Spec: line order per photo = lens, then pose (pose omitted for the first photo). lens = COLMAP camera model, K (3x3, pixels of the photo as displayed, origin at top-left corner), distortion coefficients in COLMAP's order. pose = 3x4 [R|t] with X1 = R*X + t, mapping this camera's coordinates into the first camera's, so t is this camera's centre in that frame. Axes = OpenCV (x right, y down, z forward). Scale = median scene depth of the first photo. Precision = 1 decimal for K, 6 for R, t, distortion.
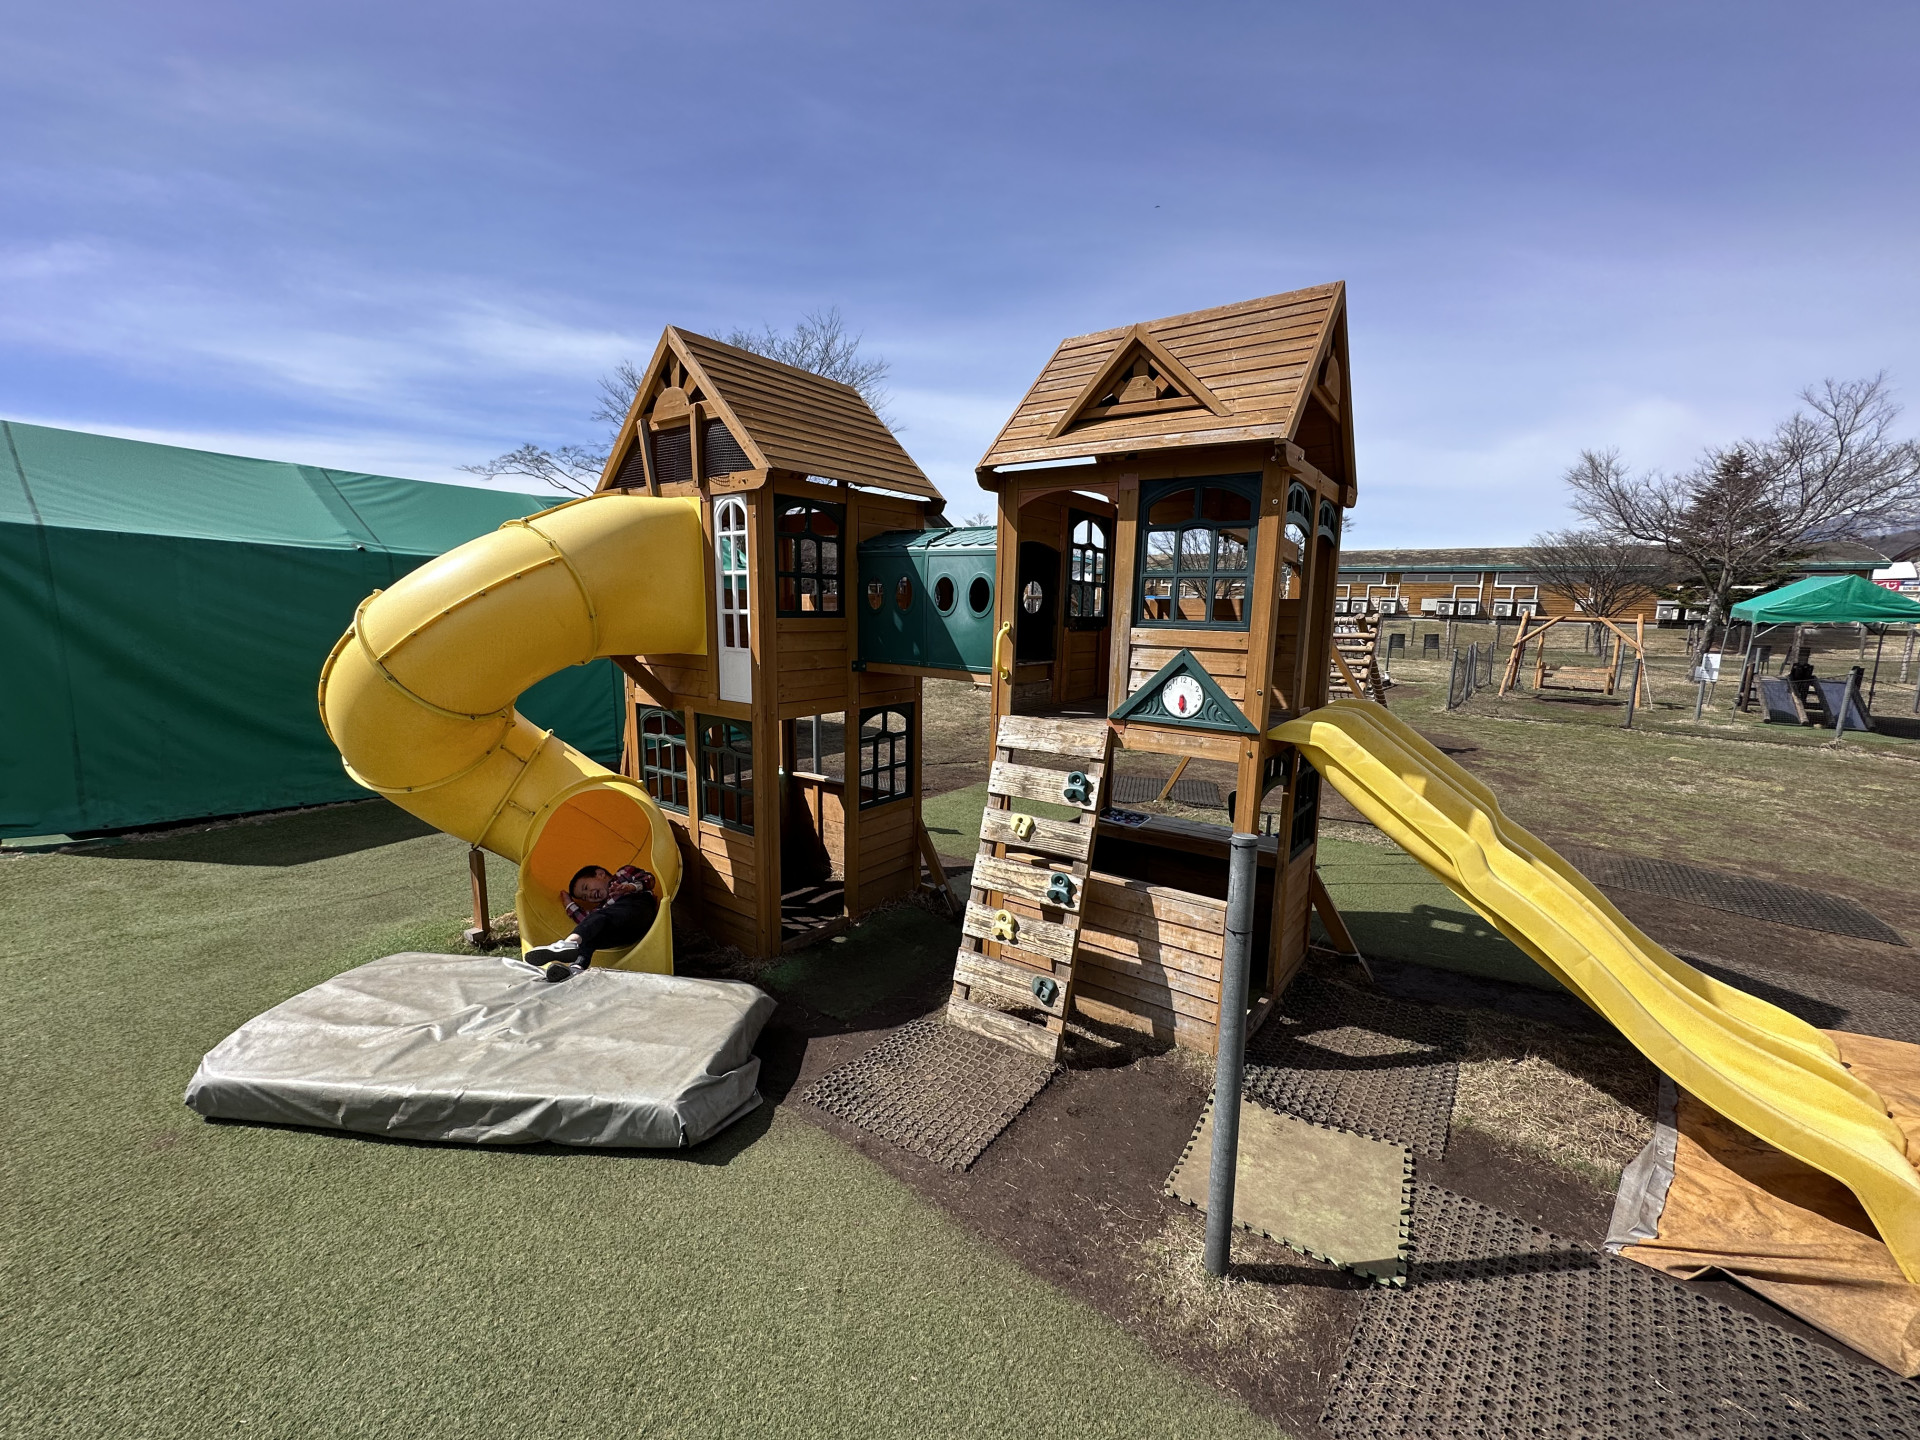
lens RADIAL K [[762.2, 0, 960.0], [0, 762.2, 720.0], [0, 0, 1]] dist [-0.002094, -0.000067]
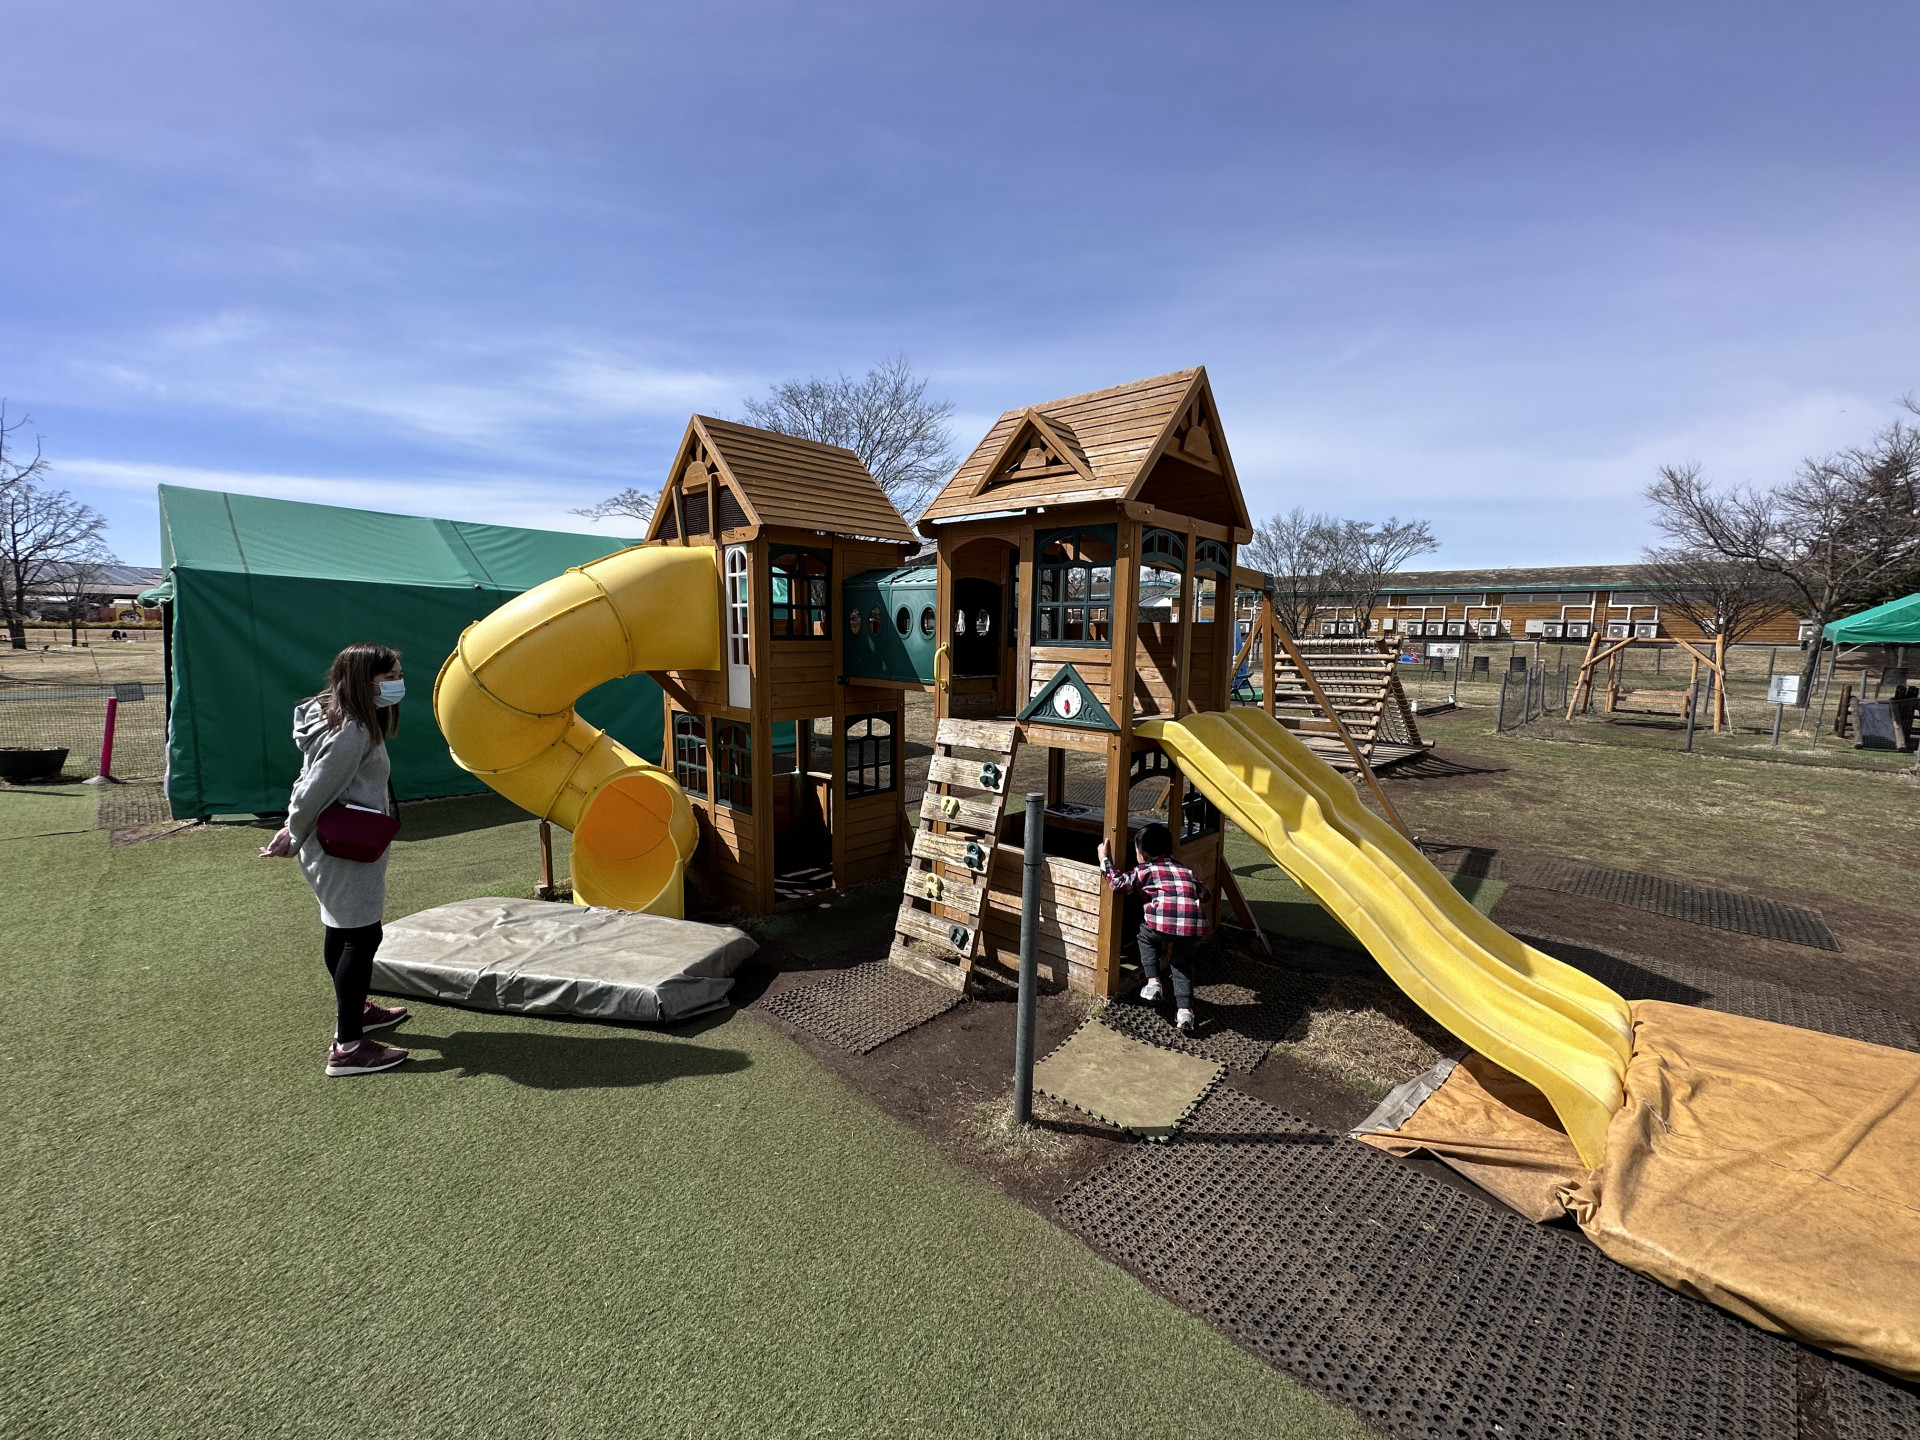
lens RADIAL K [[762.2, 0, 960.0], [0, 762.2, 720.0], [0, 0, 1]] dist [-0.002094, -0.000067]
pose [[0.993645, 0.006330, -0.112383, 0.222883], [-0.010030, 0.999425, -0.032384, 0.036320], [0.112113, 0.033305, 0.993137, -0.221231]]
